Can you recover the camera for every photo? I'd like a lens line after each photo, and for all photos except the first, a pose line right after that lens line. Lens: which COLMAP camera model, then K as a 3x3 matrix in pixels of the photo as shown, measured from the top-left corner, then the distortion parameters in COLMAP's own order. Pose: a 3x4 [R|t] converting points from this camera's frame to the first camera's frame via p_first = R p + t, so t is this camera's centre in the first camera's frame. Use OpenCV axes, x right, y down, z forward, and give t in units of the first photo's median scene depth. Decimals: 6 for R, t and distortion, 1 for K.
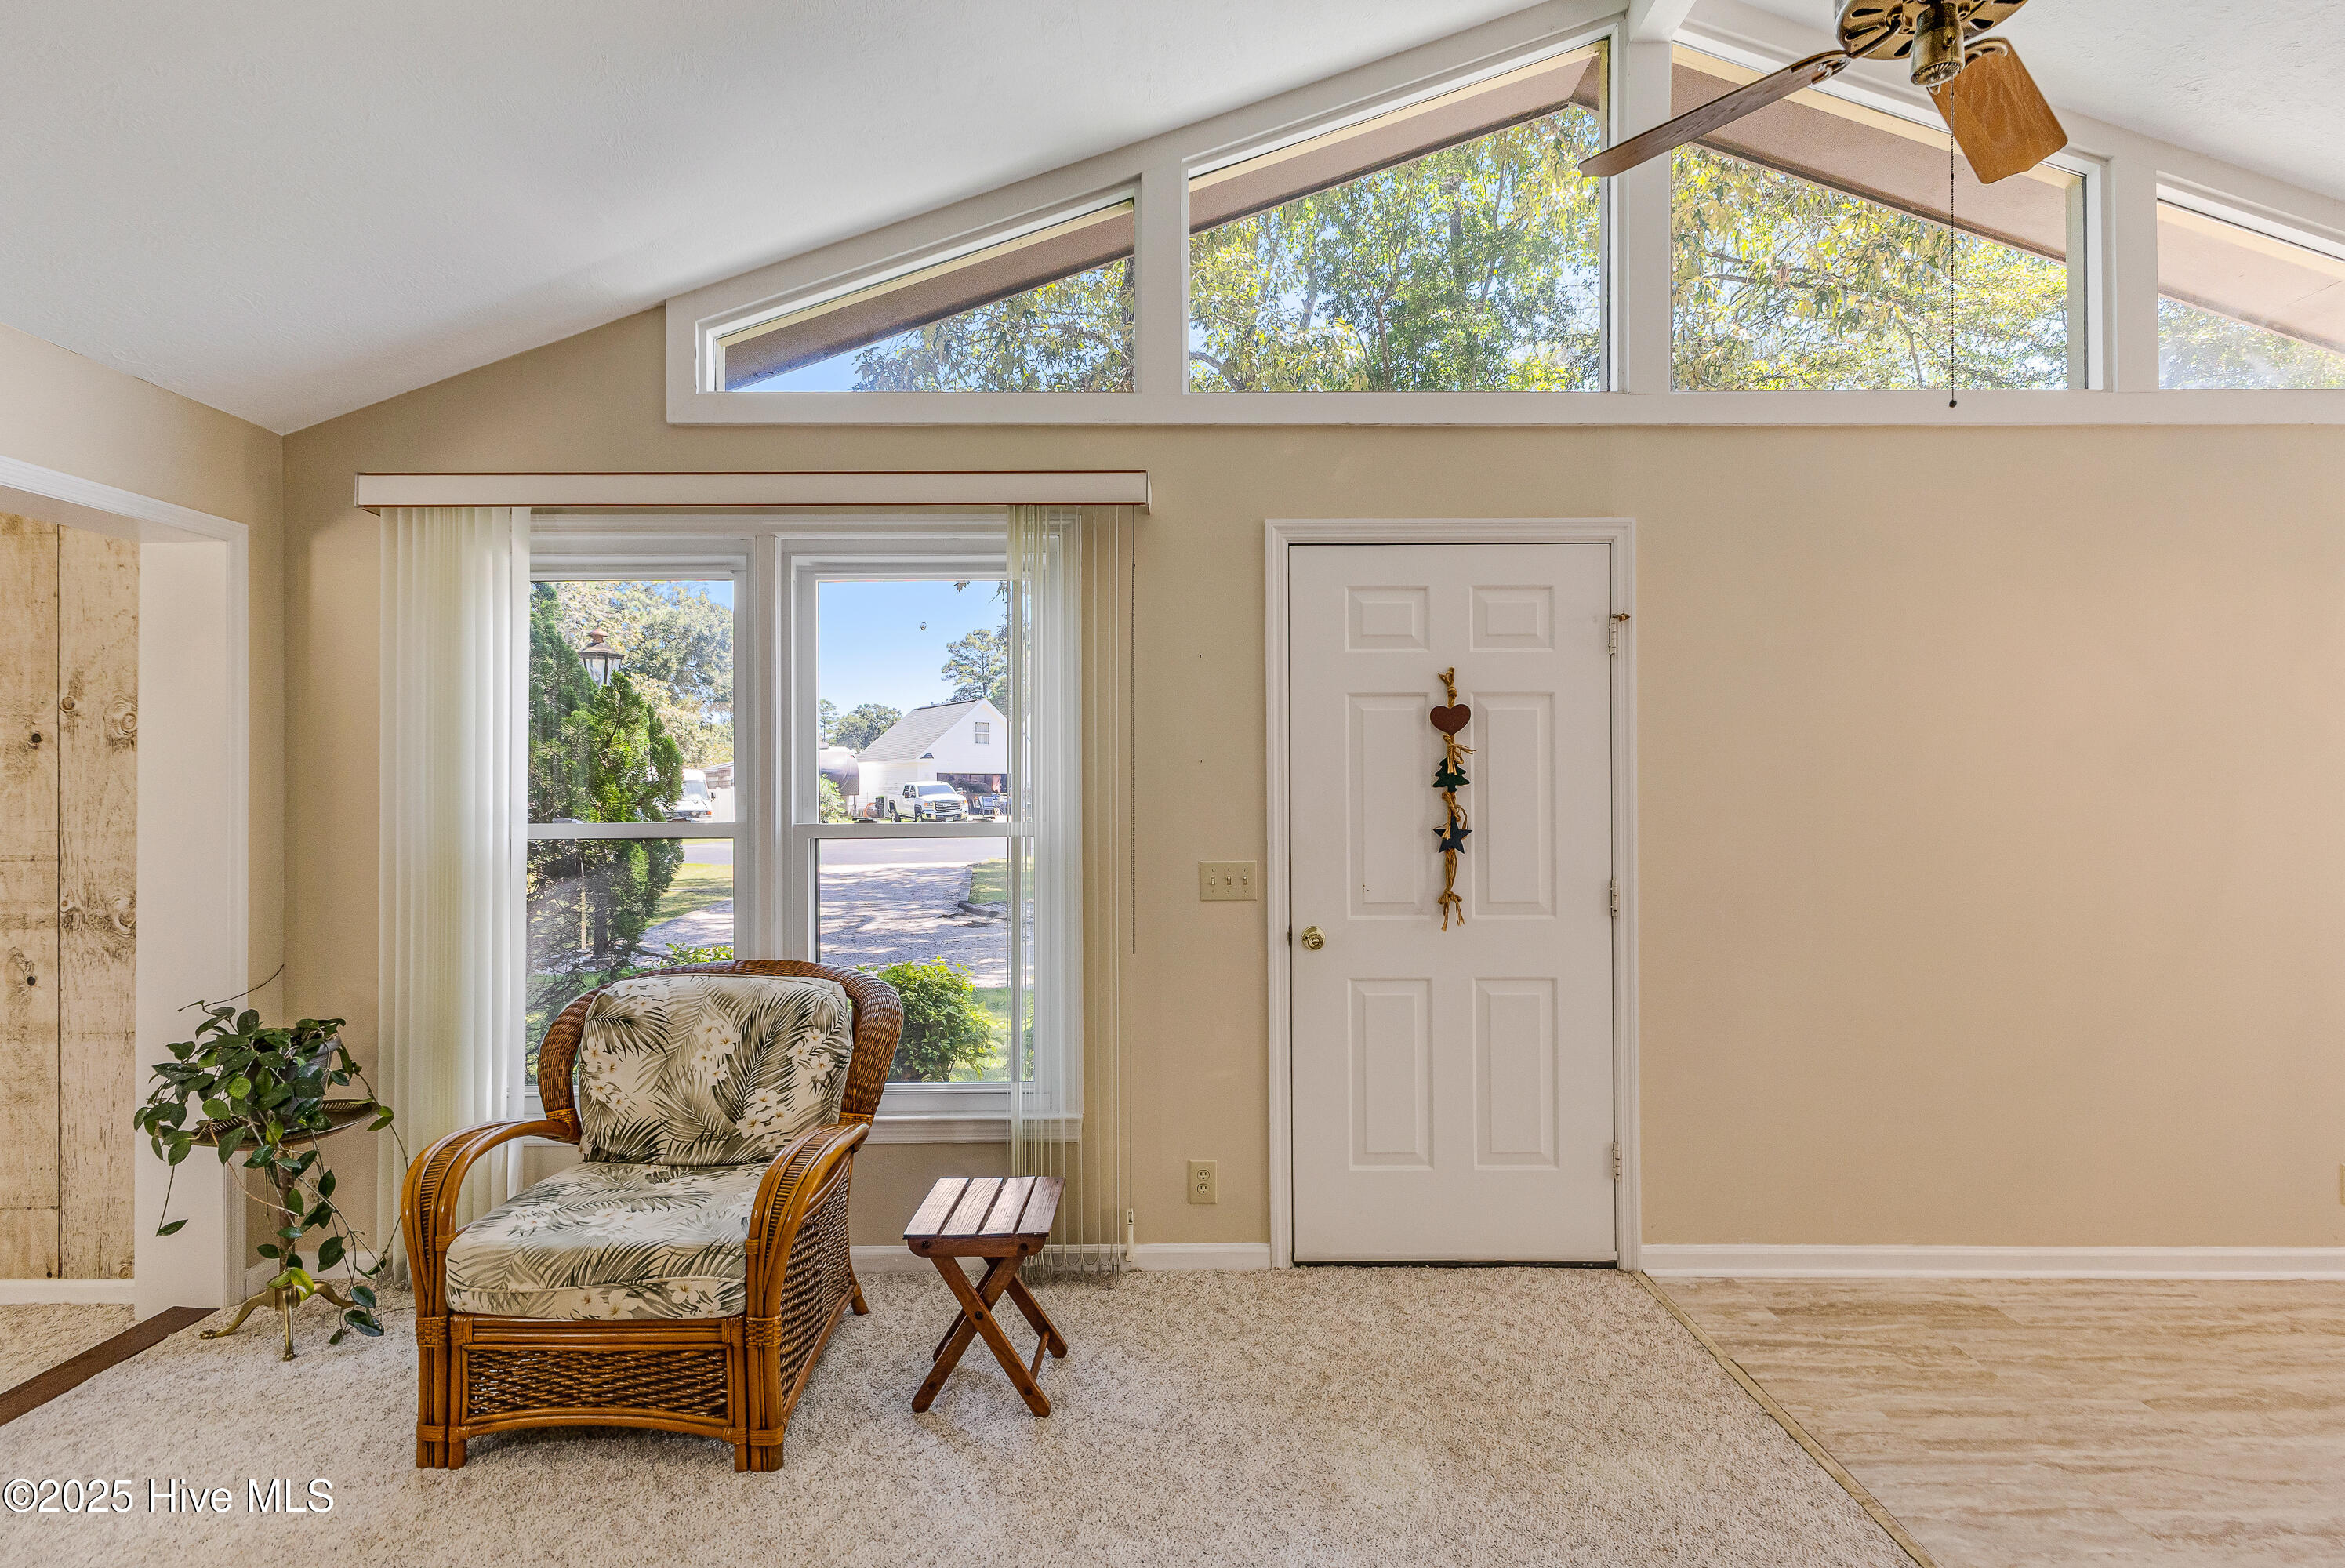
lens RADIAL K [[1165.0, 0, 1174.6], [0, 1165.0, 784.4], [0, 0, 1]] dist [0.004350, -0.000180]
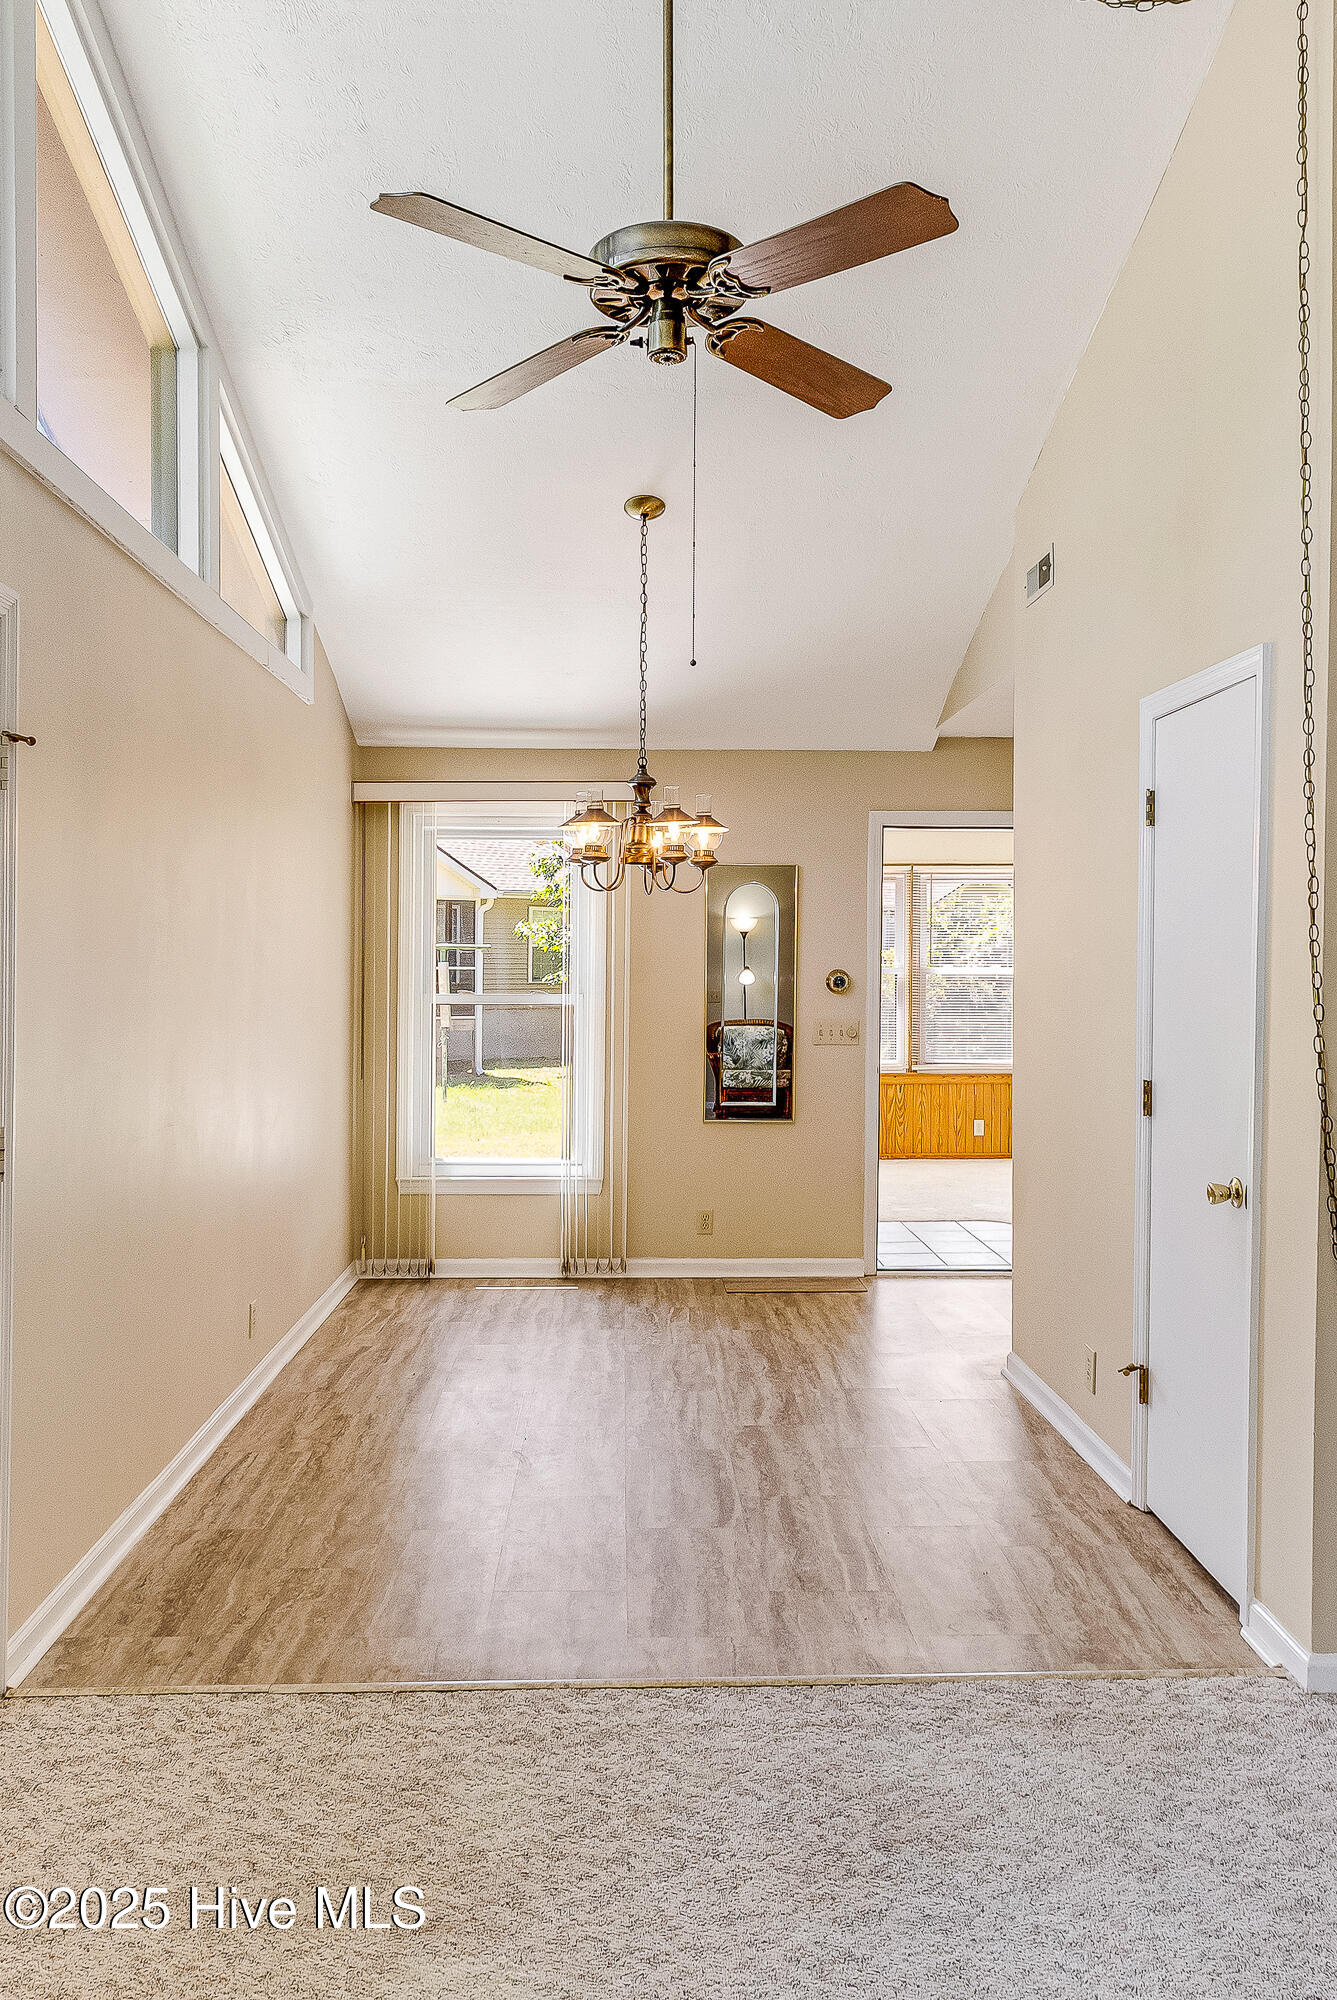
lens RADIAL K [[1508.7, 0, 630.7], [0, 1508.7, 989.4], [0, 0, 1]] dist [0.014896, 0.001941]
pose [[-0.005701, -0.017756, 0.999826, -0.532758], [-0.009873, 0.999795, 0.017699, -0.016696], [-0.999935, -0.009770, -0.005876, 0.692712]]
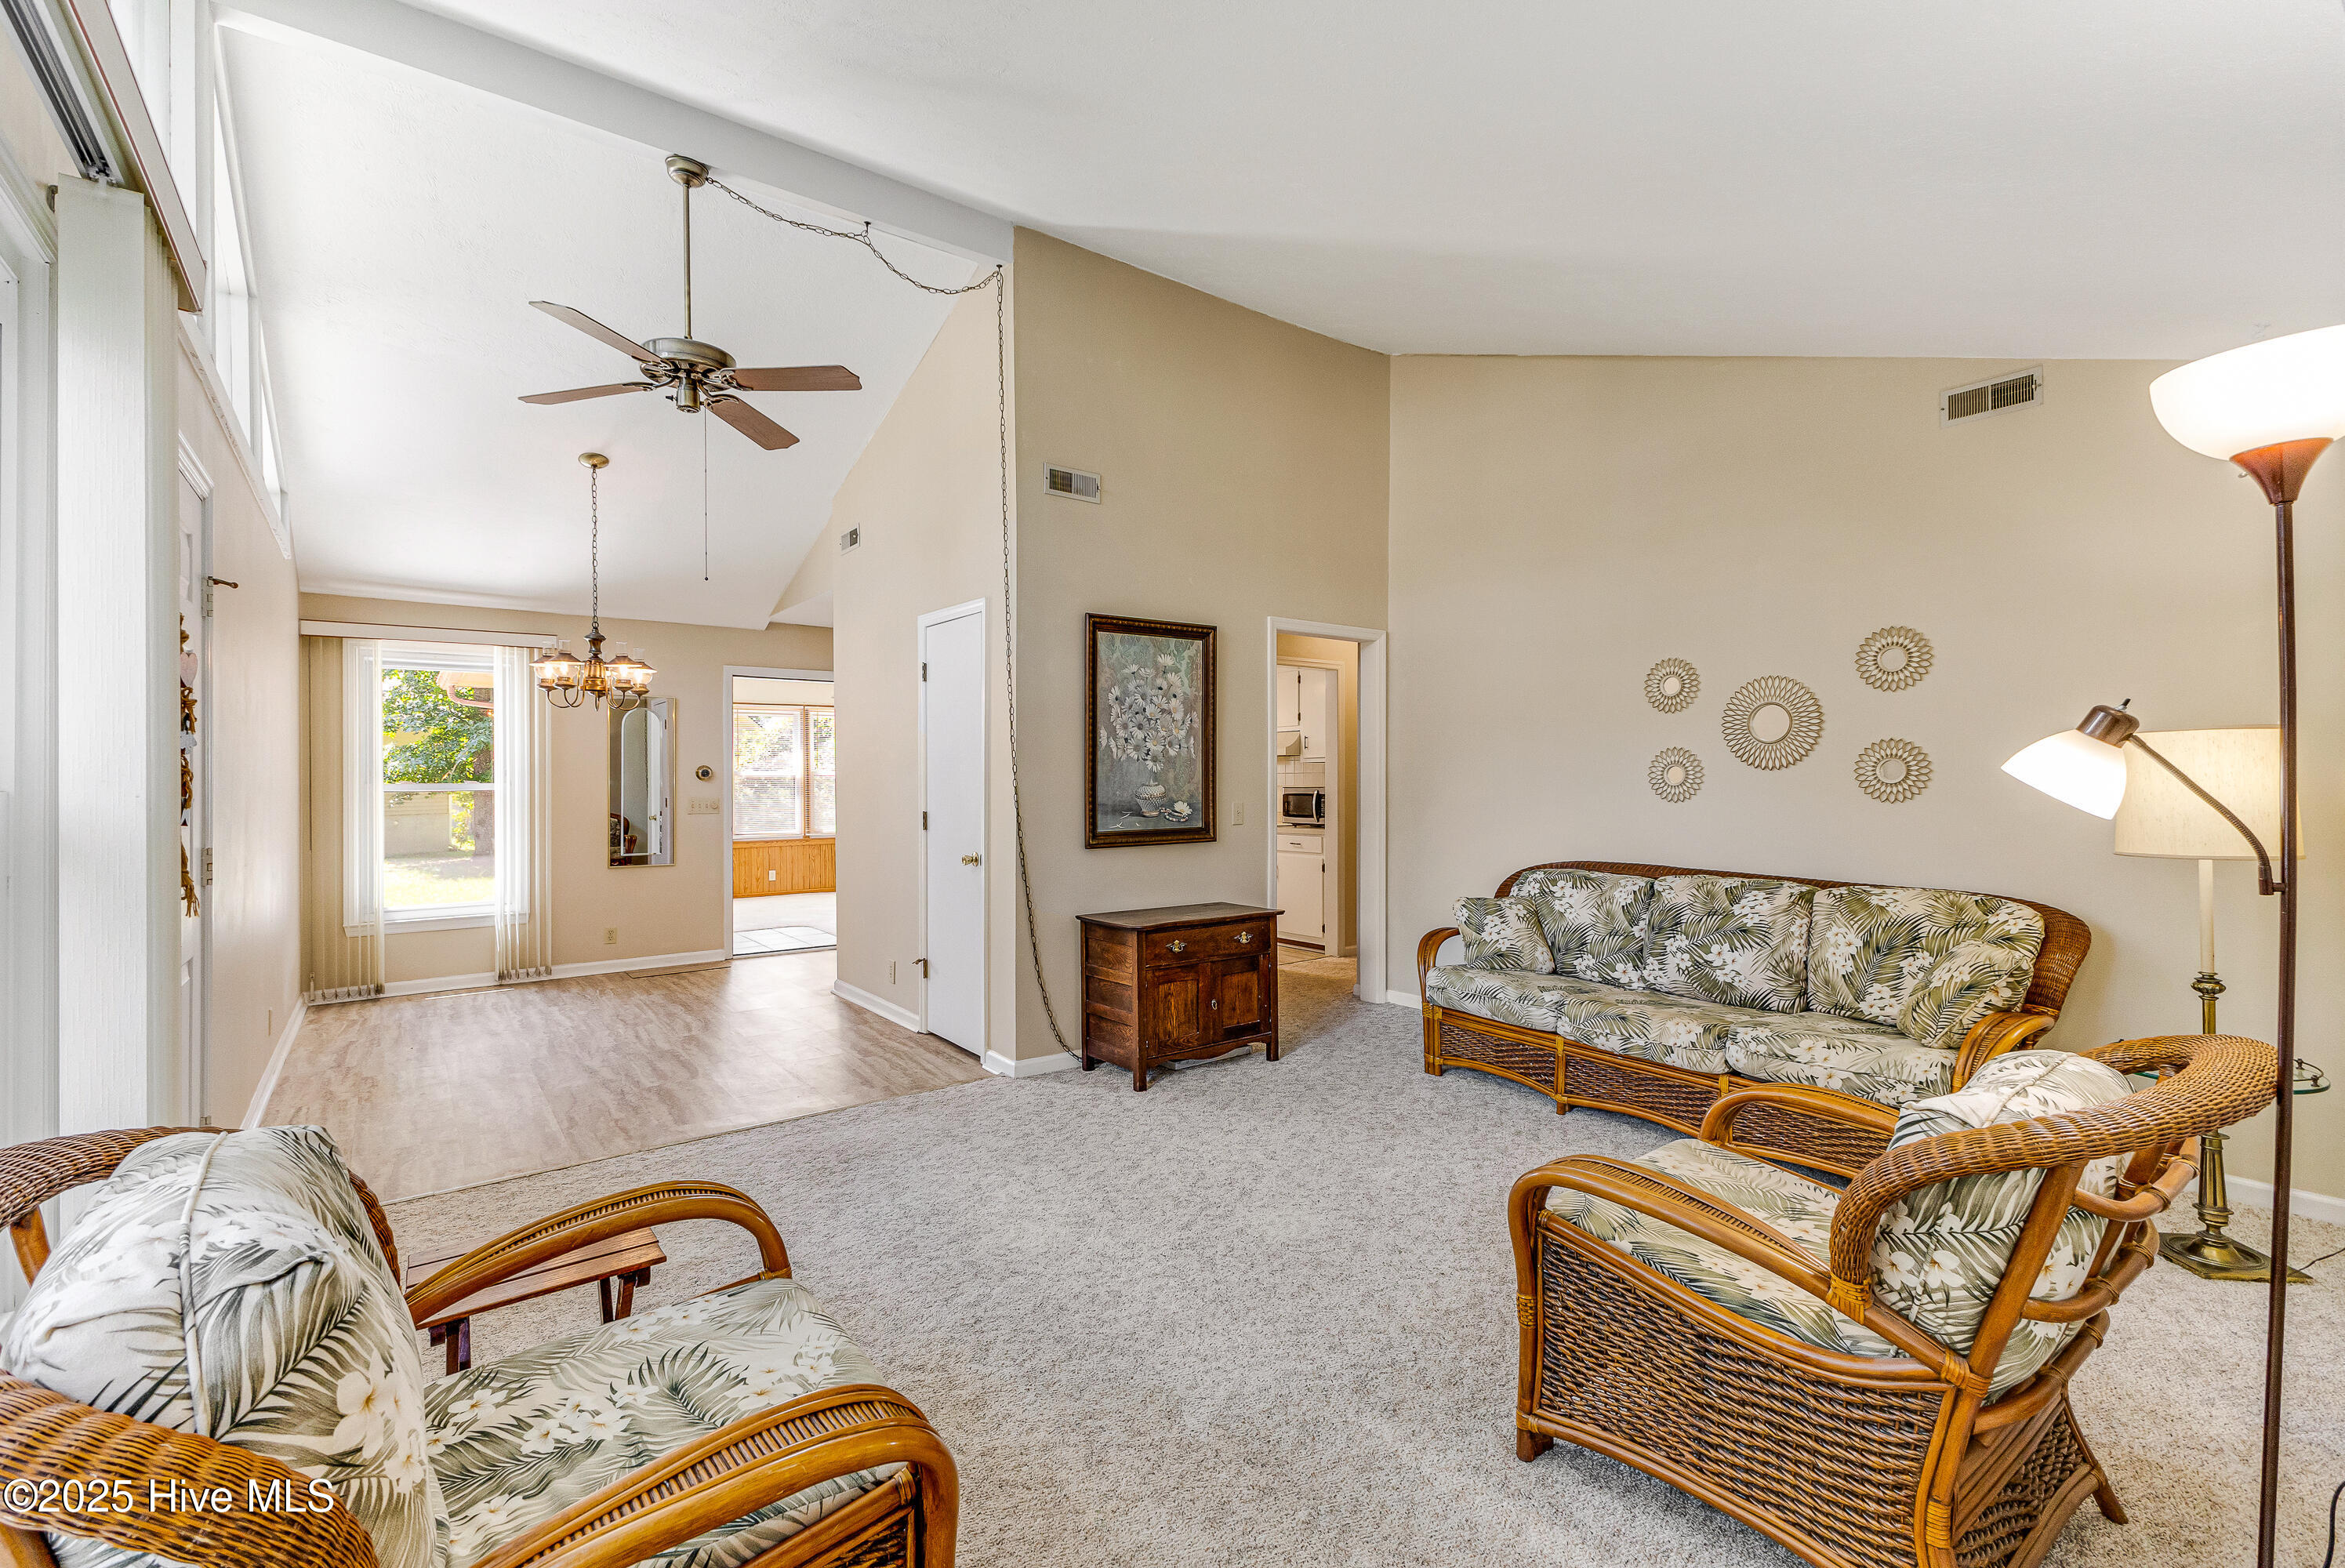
lens RADIAL K [[1037.0, 0, 1166.5], [0, 1037.0, 789.9], [0, 0, 1]] dist [-0.003028, -0.000580]
pose [[-0.594075, -0.006071, 0.804387, -0.862376], [-0.001336, 0.999978, 0.006560, 0.030142], [-0.804408, 0.002822, -0.594070, 0.938514]]
